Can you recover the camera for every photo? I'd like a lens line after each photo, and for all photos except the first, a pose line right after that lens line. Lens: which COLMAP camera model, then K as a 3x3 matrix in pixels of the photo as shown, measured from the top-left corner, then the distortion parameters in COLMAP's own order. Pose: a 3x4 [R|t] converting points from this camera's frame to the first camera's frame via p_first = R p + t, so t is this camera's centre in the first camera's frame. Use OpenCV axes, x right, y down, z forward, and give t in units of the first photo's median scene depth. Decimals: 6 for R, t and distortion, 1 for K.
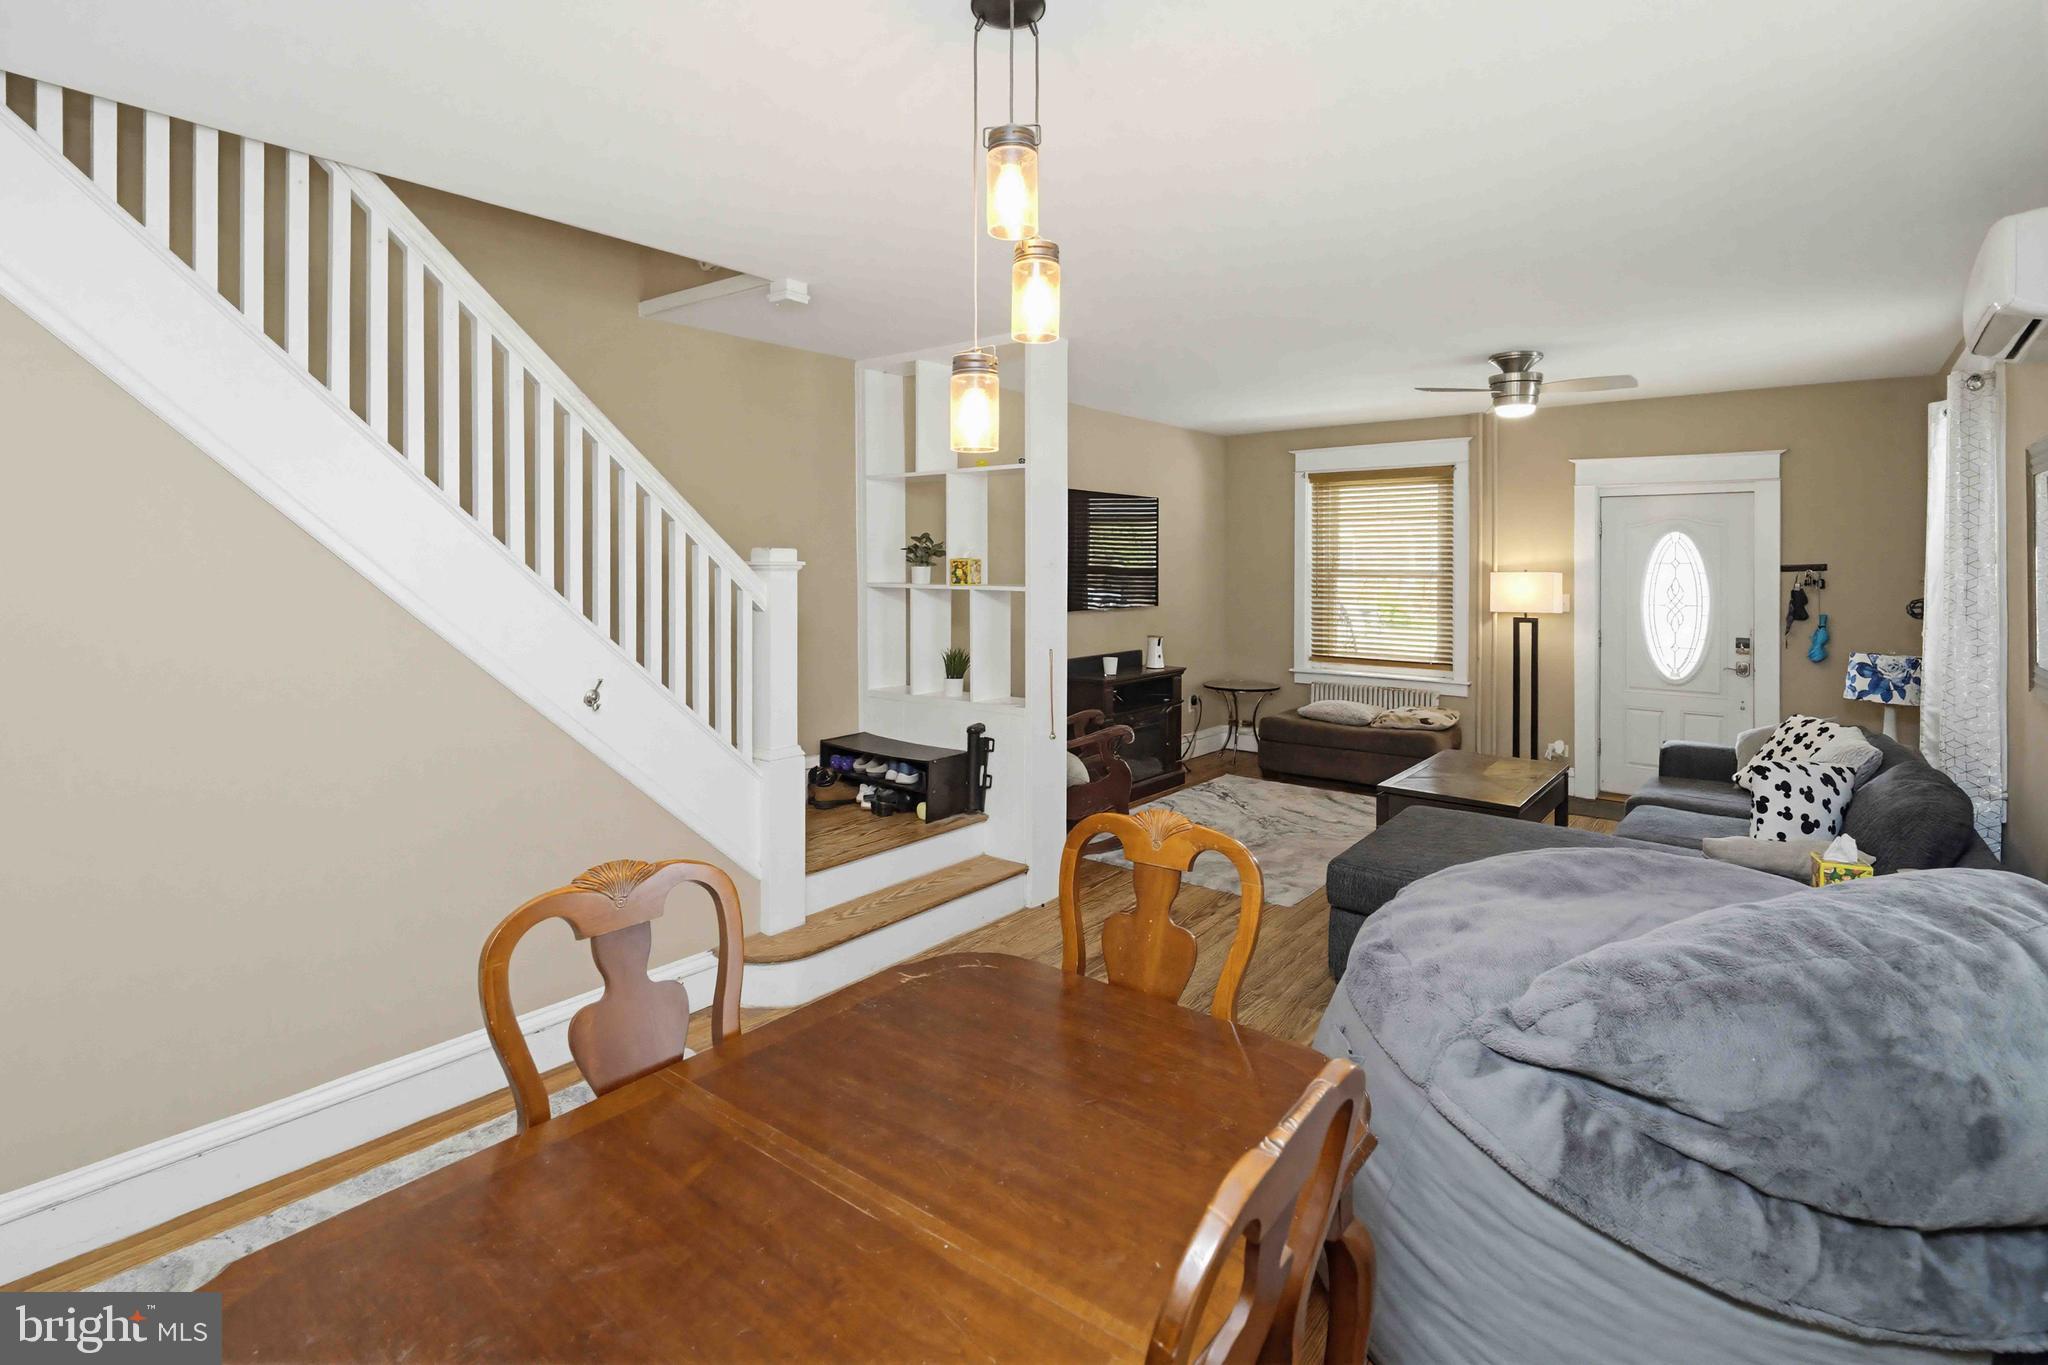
lens RADIAL K [[955.7, 0, 1034.9], [0, 955.7, 591.2], [0, 0, 1]] dist [-0.000599, -0.001105]
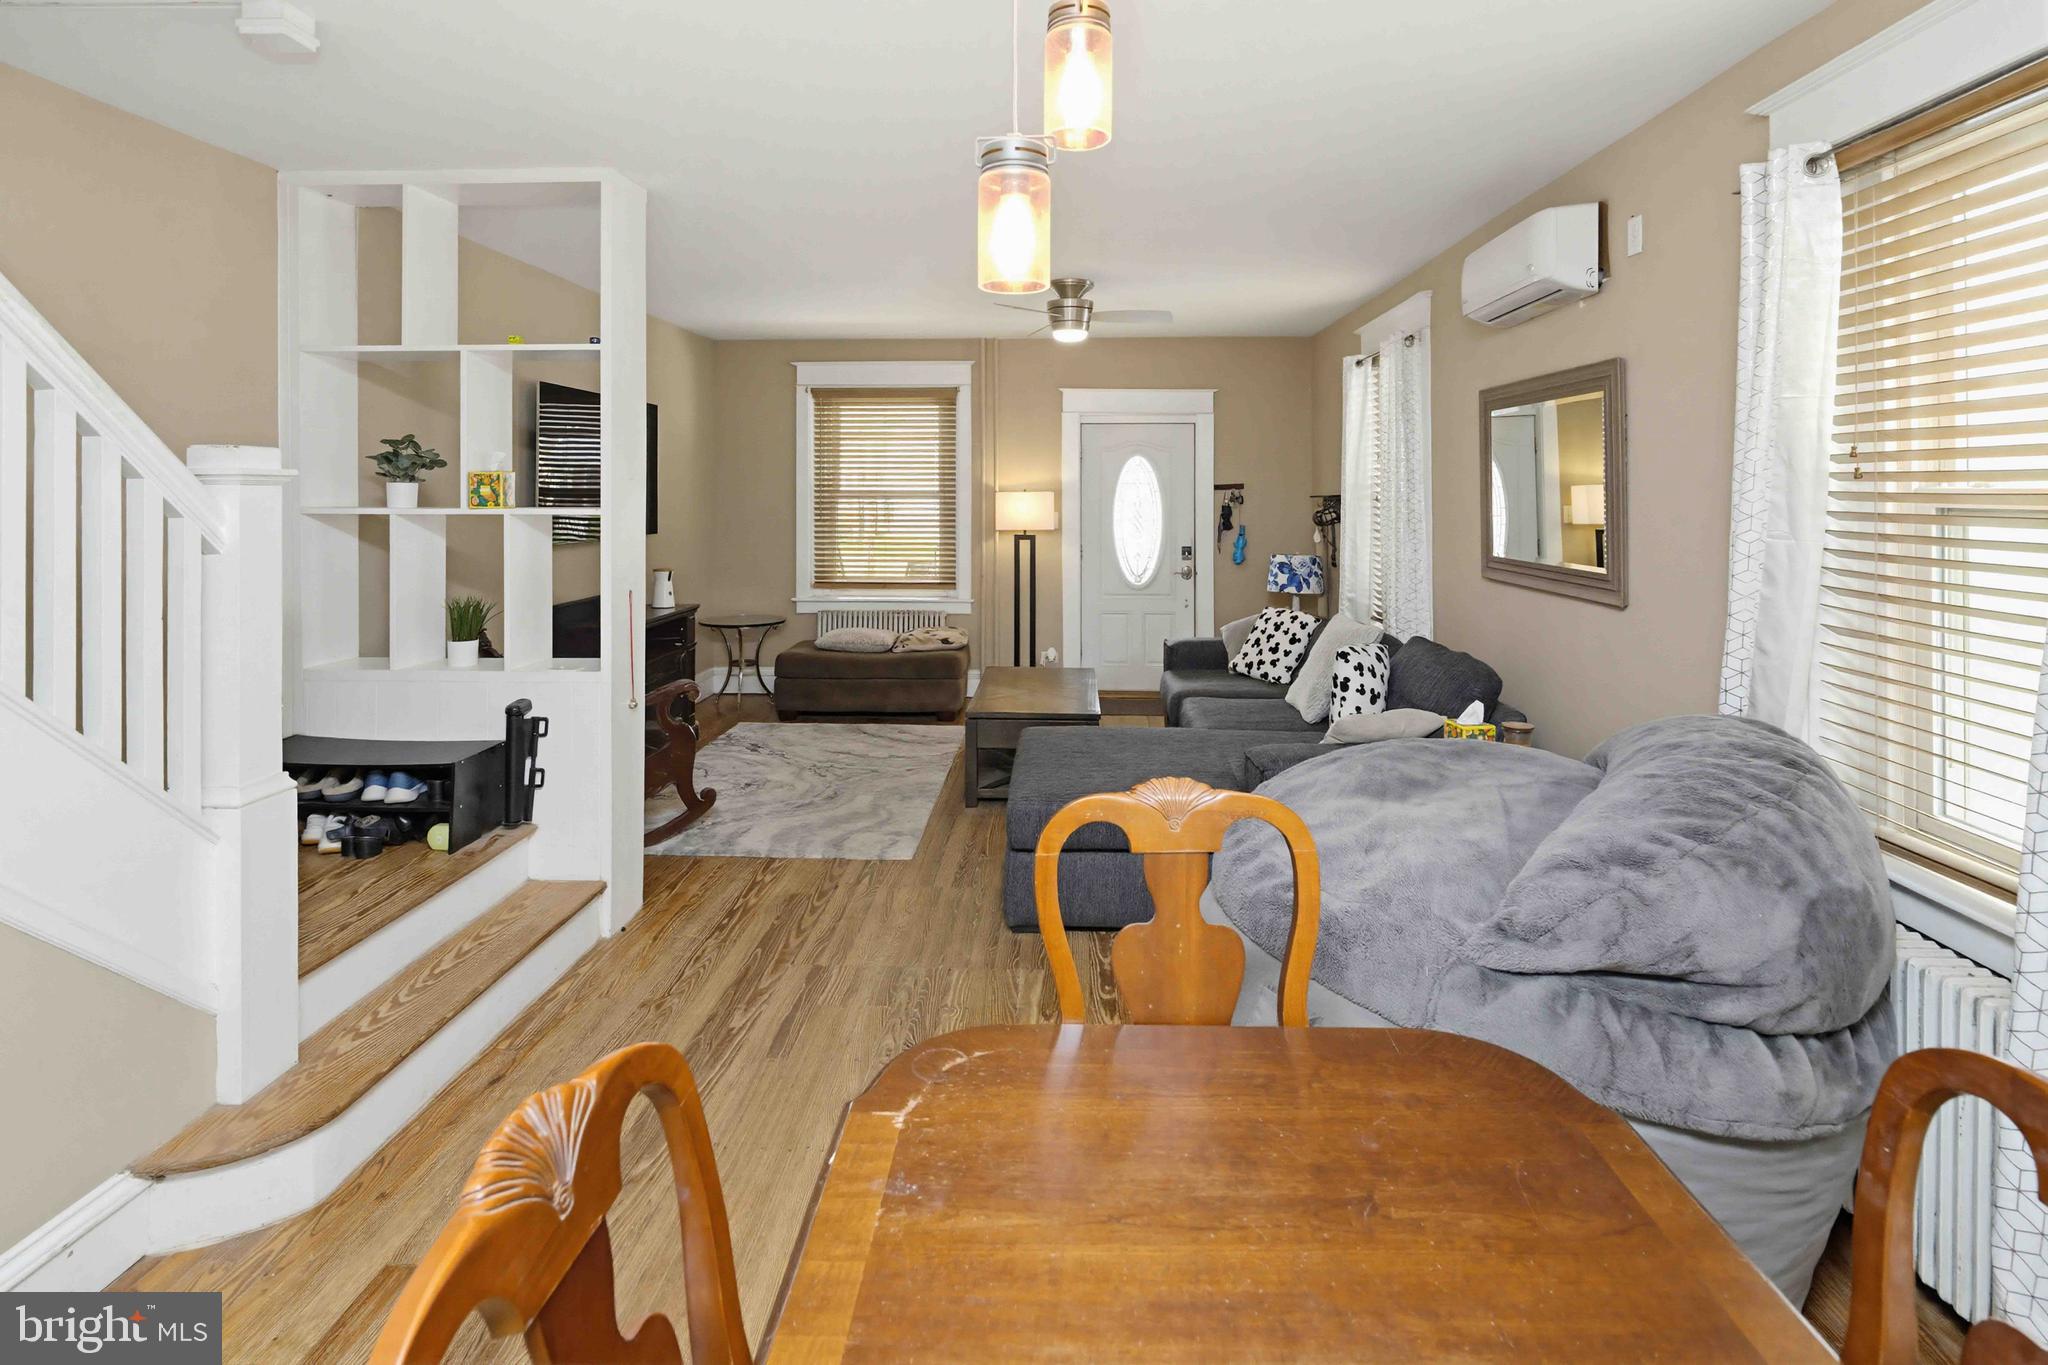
lens RADIAL K [[987.6, 0, 1049.4], [0, 987.6, 500.0], [0, 0, 1]] dist [0.001989, -0.001412]
pose [[0.815016, -0.008511, 0.579376, -0.151190], [0.018494, 0.999765, -0.011330, 0.003235], [-0.579143, 0.019949, 0.814982, 0.144728]]
